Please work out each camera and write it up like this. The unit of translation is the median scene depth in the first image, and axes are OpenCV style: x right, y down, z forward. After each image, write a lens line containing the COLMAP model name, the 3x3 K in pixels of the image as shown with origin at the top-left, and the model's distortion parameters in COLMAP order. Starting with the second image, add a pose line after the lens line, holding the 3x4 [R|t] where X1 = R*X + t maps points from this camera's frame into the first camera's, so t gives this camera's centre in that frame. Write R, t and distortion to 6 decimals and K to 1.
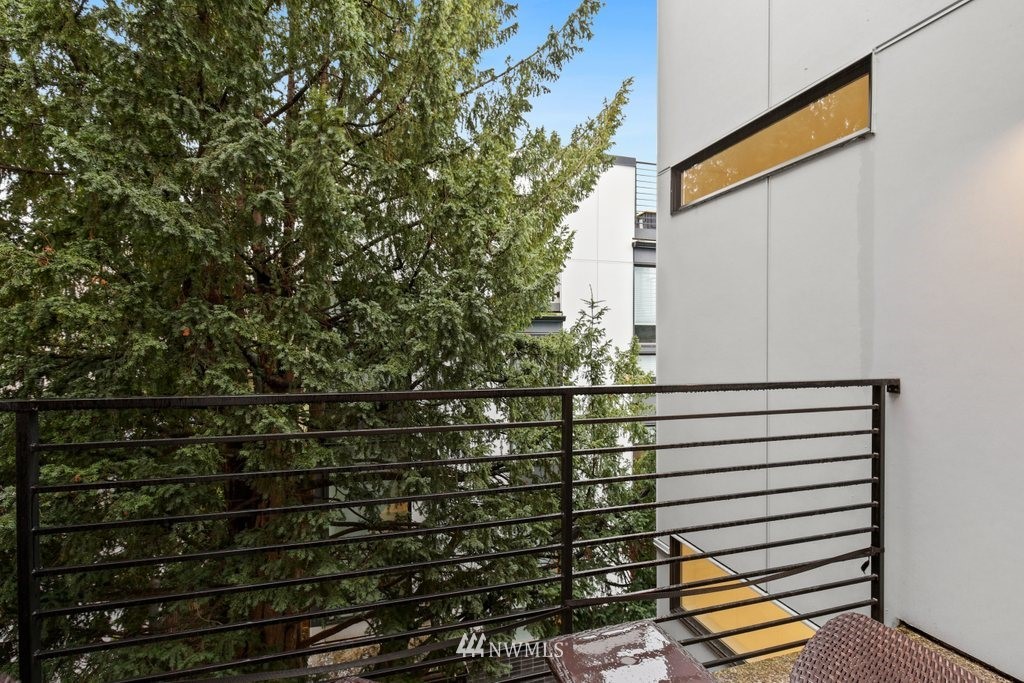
lens RADIAL K [[479.5, 0, 524.5], [0, 479.5, 343.6], [0, 0, 1]] dist [0.003284, 0.001322]
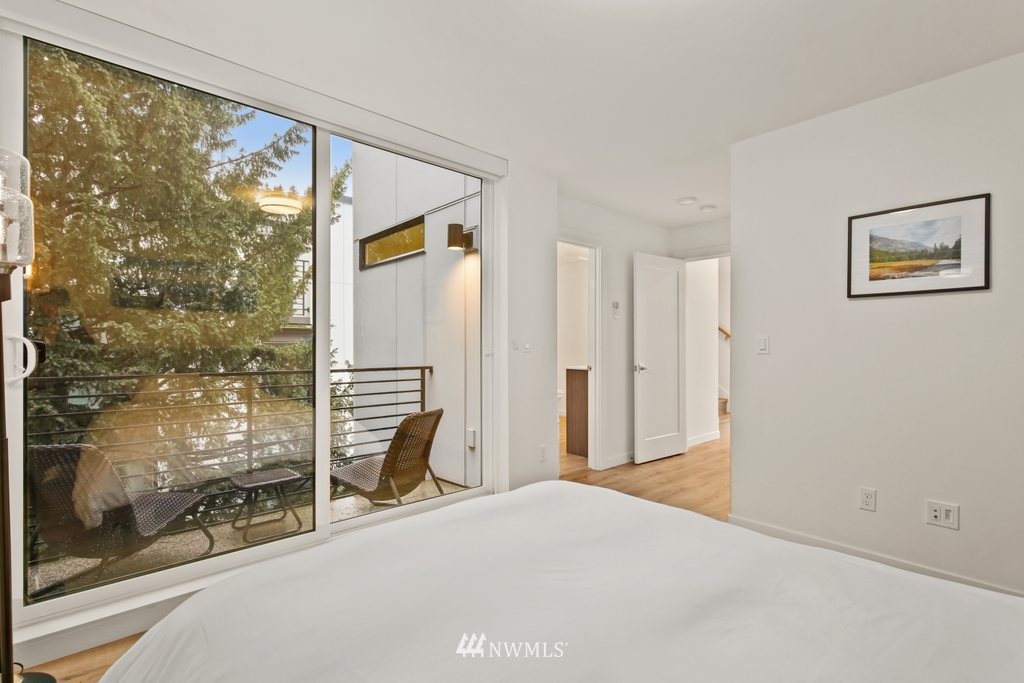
lens RADIAL K [[471.4, 0, 510.6], [0, 471.4, 346.2], [0, 0, 1]] dist [0.043318, -0.024897]
pose [[0.916836, -0.004423, 0.399239, 0.159402], [0.007083, 0.999961, -0.005186, -0.002446], [-0.399200, 0.007583, 0.916832, -0.750339]]
